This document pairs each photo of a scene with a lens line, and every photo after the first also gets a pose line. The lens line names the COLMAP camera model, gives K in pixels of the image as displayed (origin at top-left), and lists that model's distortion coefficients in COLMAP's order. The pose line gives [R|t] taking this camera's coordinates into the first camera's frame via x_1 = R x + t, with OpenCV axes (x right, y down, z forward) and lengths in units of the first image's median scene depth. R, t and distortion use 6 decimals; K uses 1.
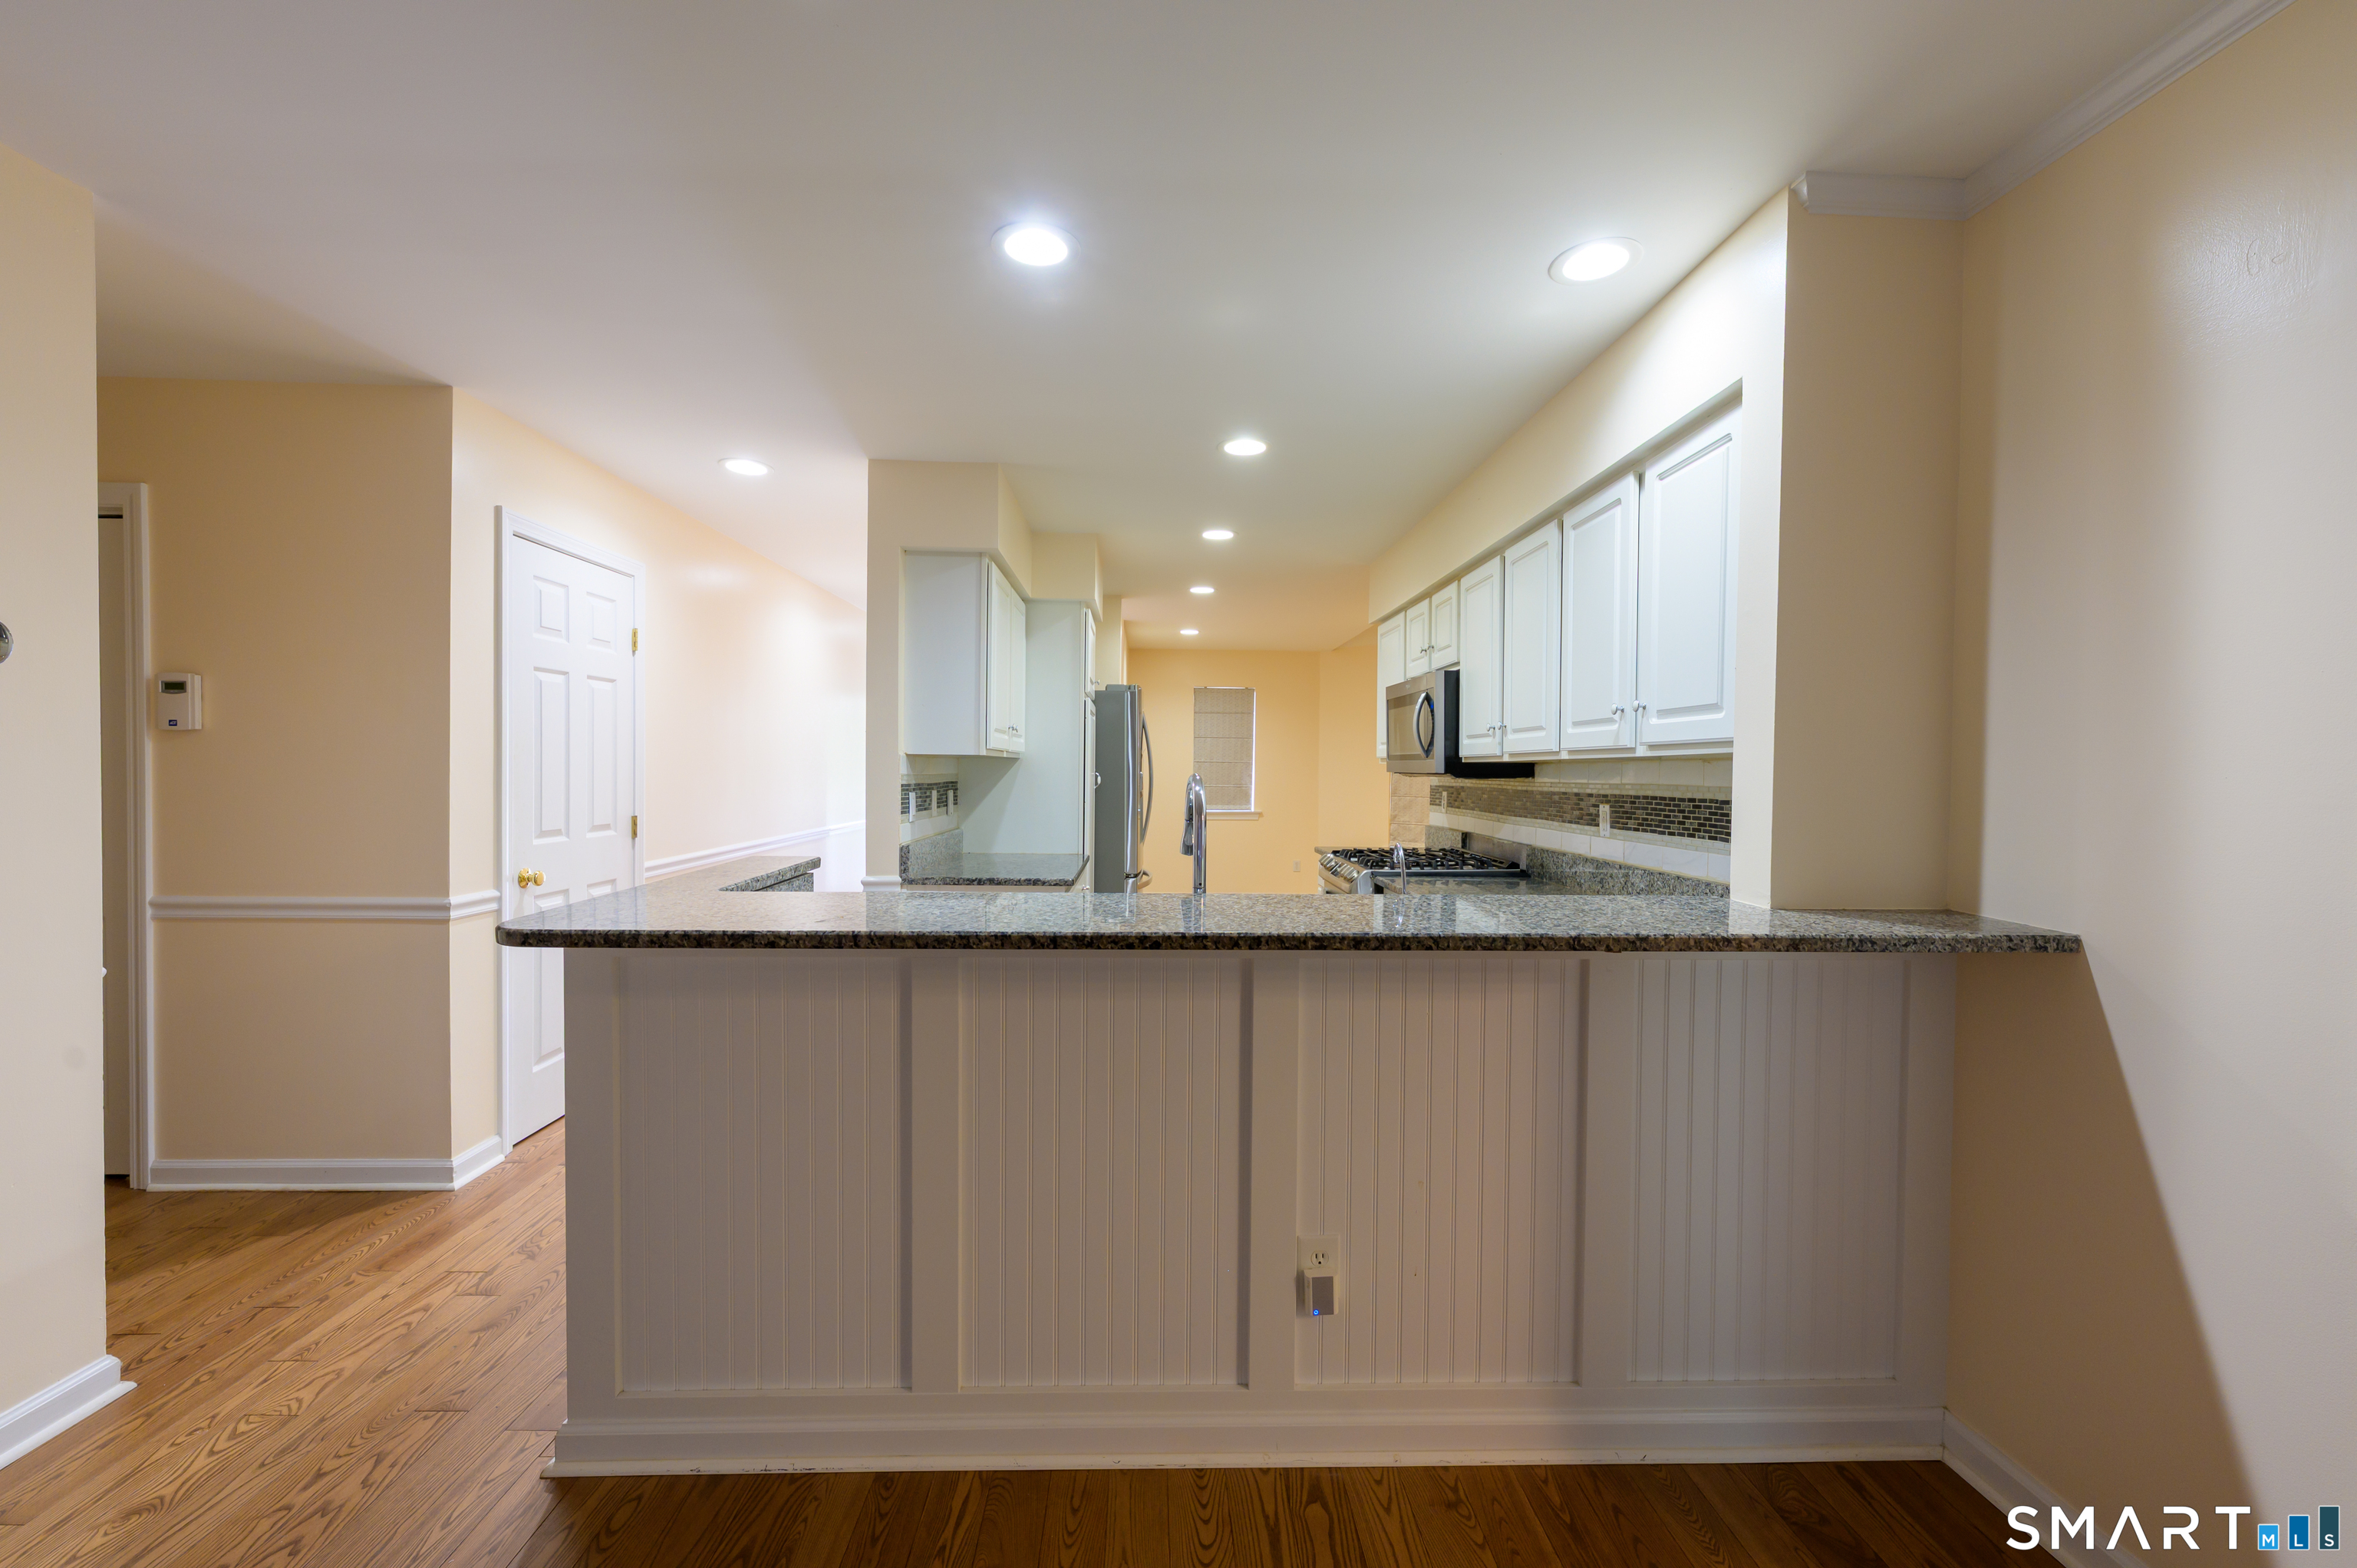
lens RADIAL K [[934.1, 0, 1175.1], [0, 934.1, 780.5], [0, 0, 1]] dist [0.000469, 0.000039]
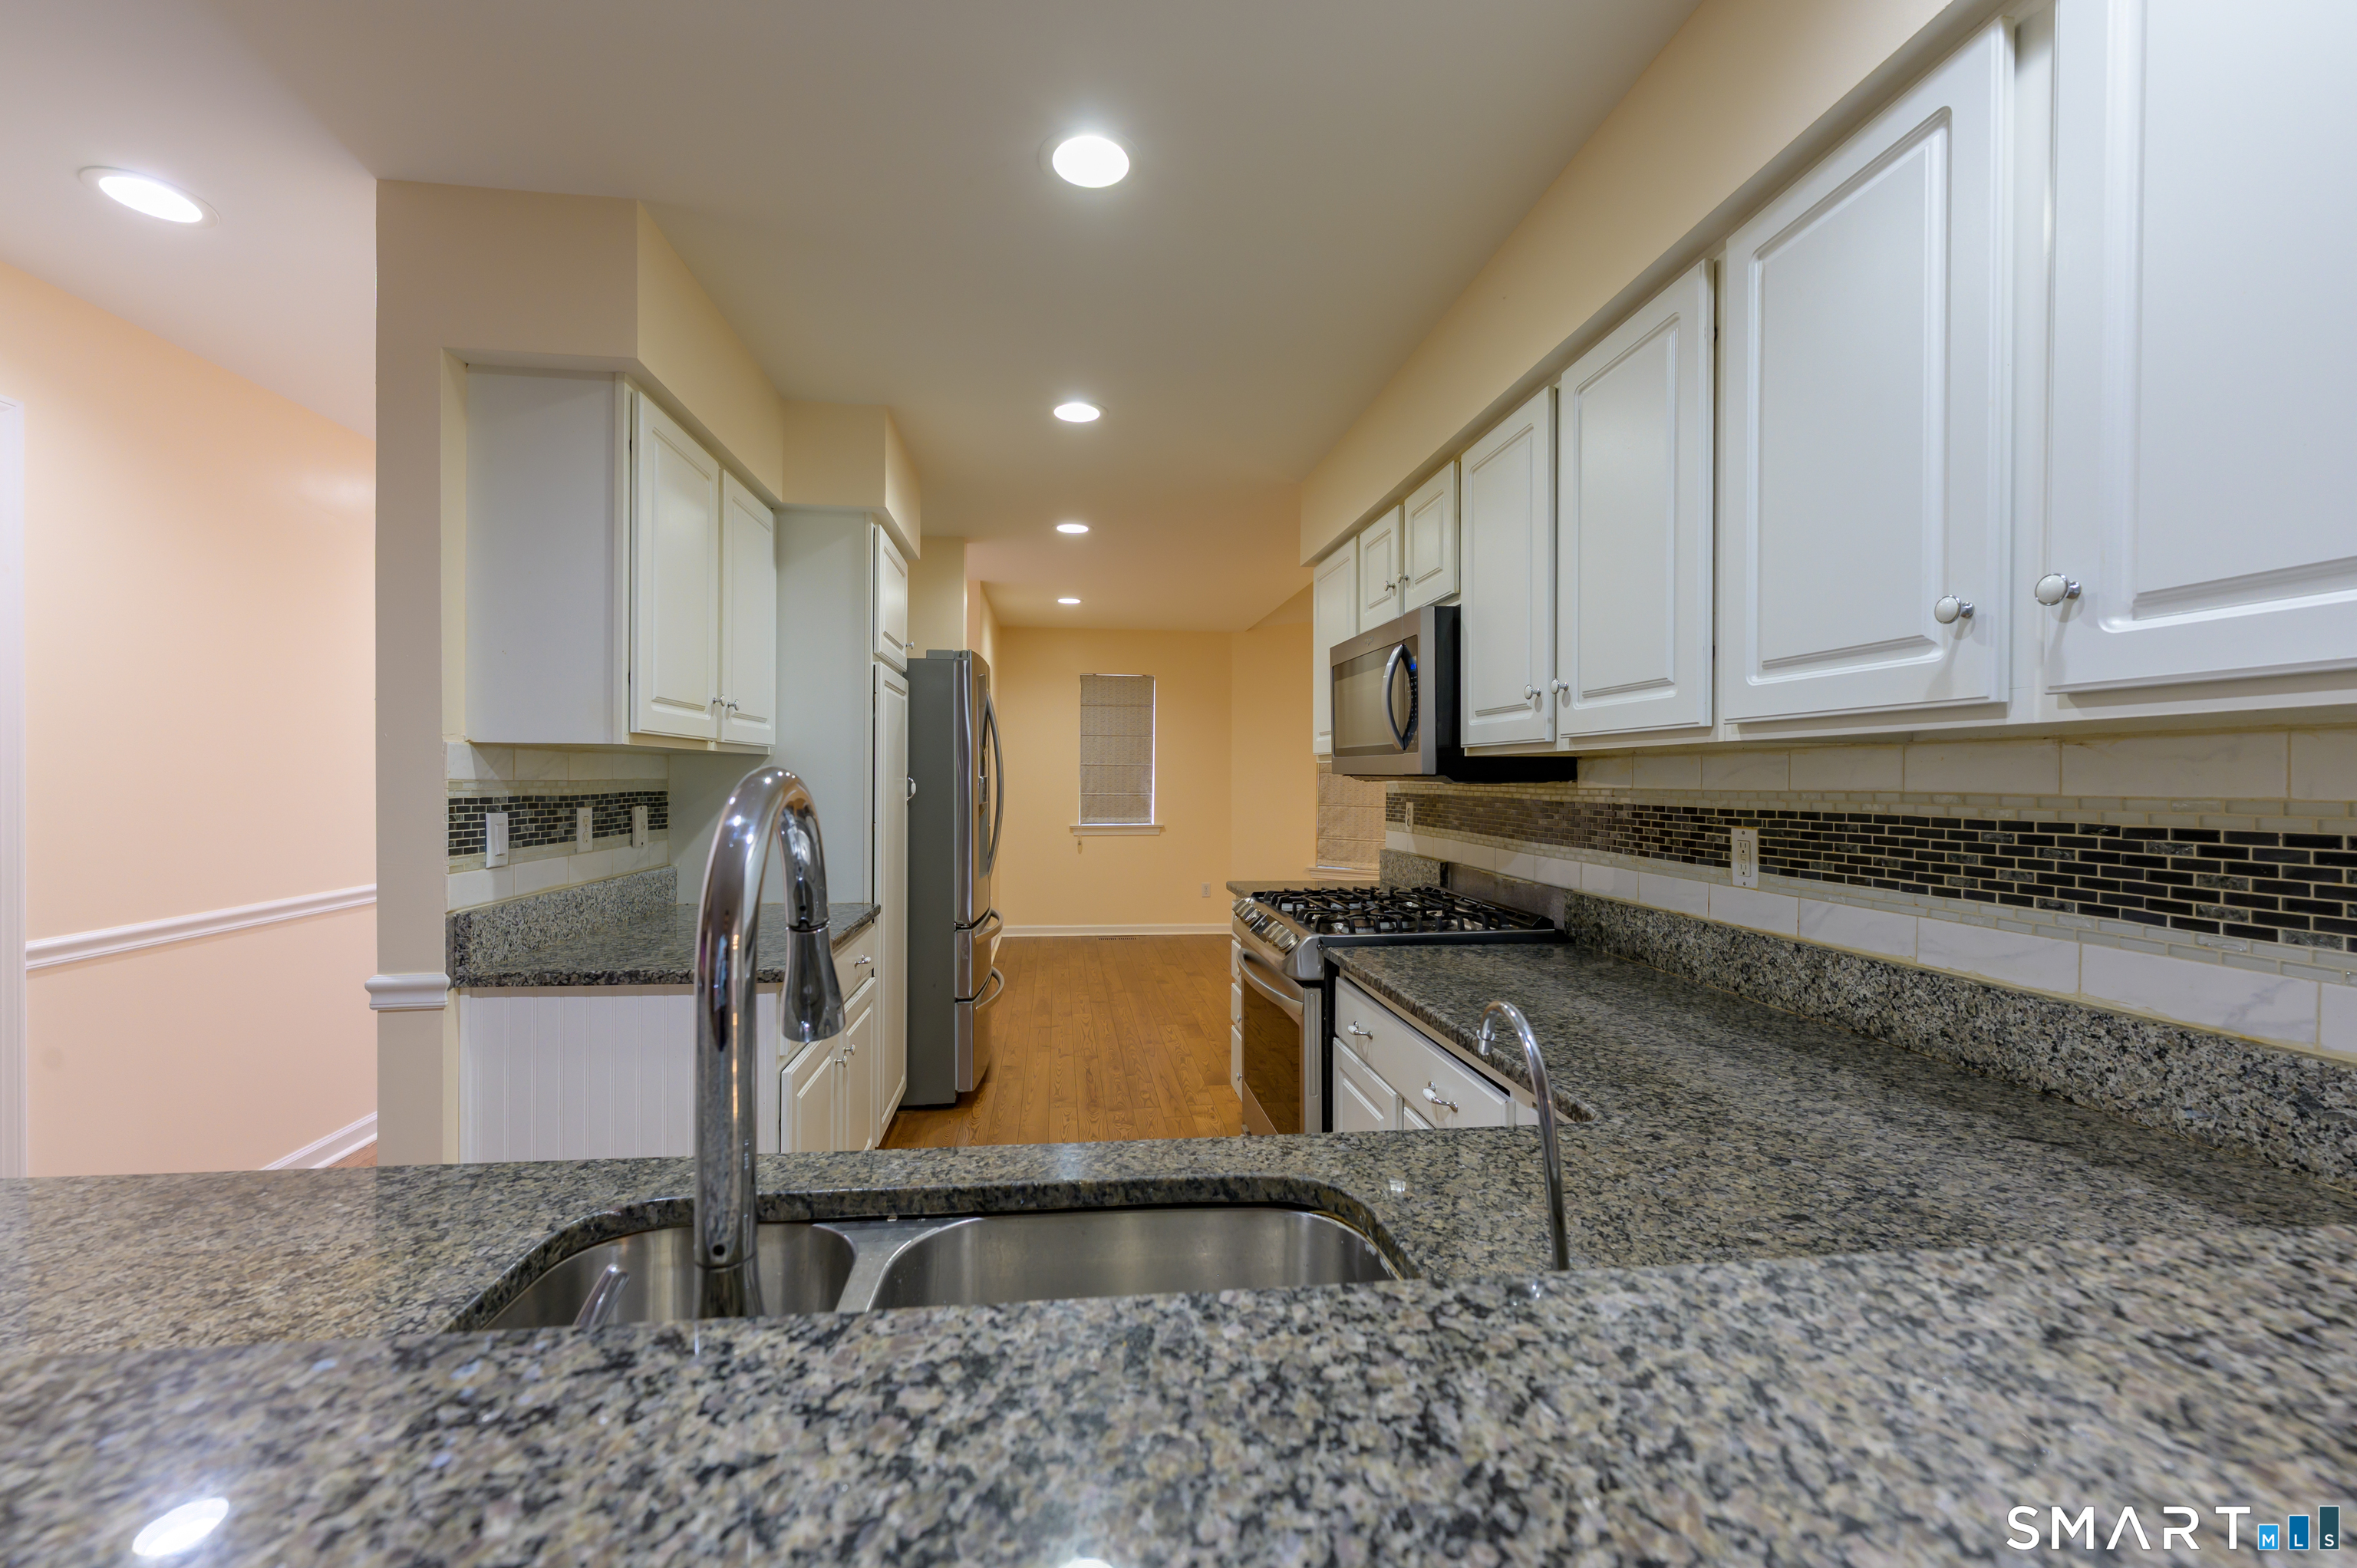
lens RADIAL K [[934.1, 0, 1176.0], [0, 934.1, 782.6], [0, 0, 1]] dist [0.000469, 0.000039]
pose [[0.995661, -0.004895, 0.092923, 0.062236], [0.005362, 0.999974, -0.004785, -0.000484], [-0.092897, 0.005262, 0.995662, 0.408172]]
